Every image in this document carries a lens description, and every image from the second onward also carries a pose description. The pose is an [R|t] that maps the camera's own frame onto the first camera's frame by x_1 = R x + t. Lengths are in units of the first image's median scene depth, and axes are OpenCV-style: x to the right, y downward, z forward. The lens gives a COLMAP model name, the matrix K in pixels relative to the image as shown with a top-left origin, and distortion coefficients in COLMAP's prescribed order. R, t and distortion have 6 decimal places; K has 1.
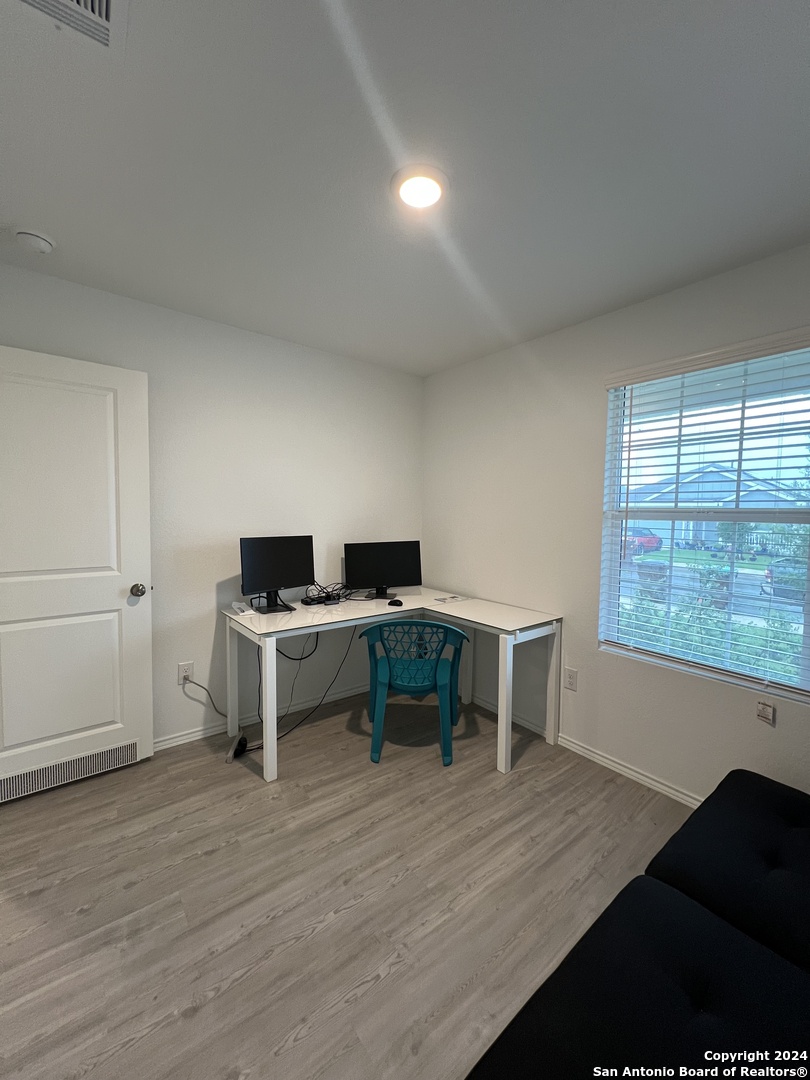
lens RADIAL K [[430.5, 0, 406.2], [0, 430.5, 534.8], [0, 0, 1]] dist [-0.000703, -0.000038]
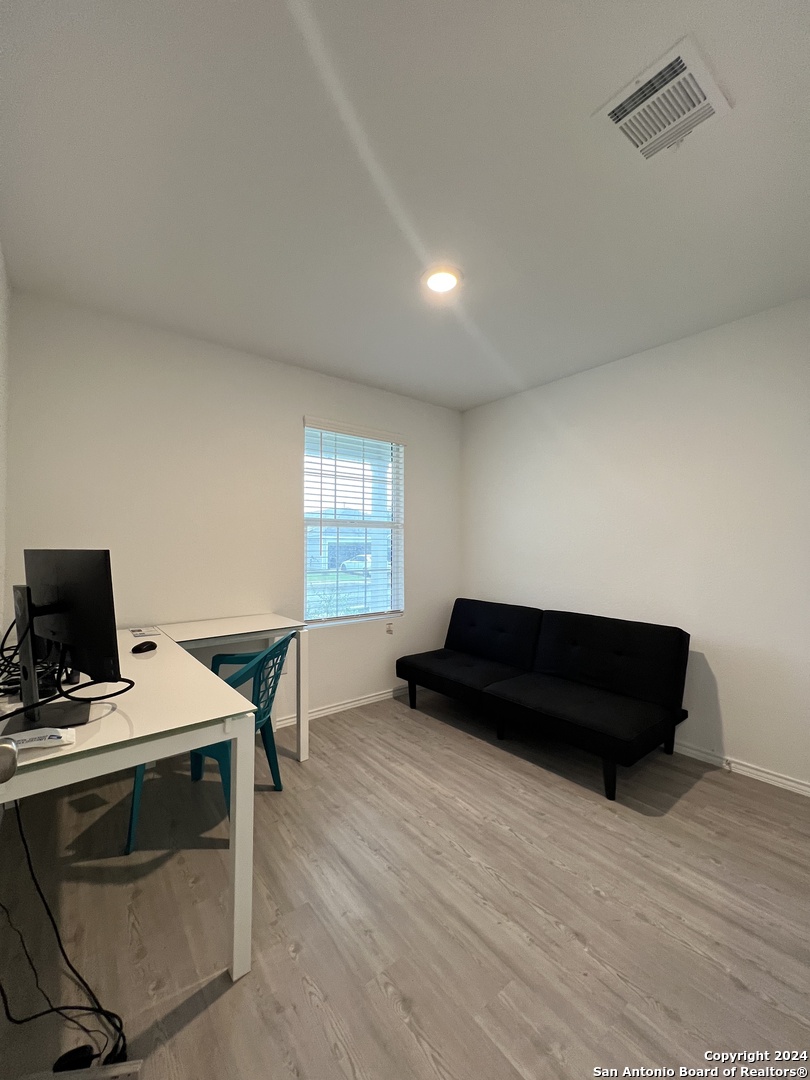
lens RADIAL K [[430.5, 0, 406.2], [0, 430.5, 534.8], [0, 0, 1]] dist [-0.000703, -0.000038]
pose [[0.000125, 0.000665, 1.000000, -1.230287], [0.048887, 0.998804, -0.000670, 0.009673], [-0.998804, 0.048887, 0.000092, 1.052025]]
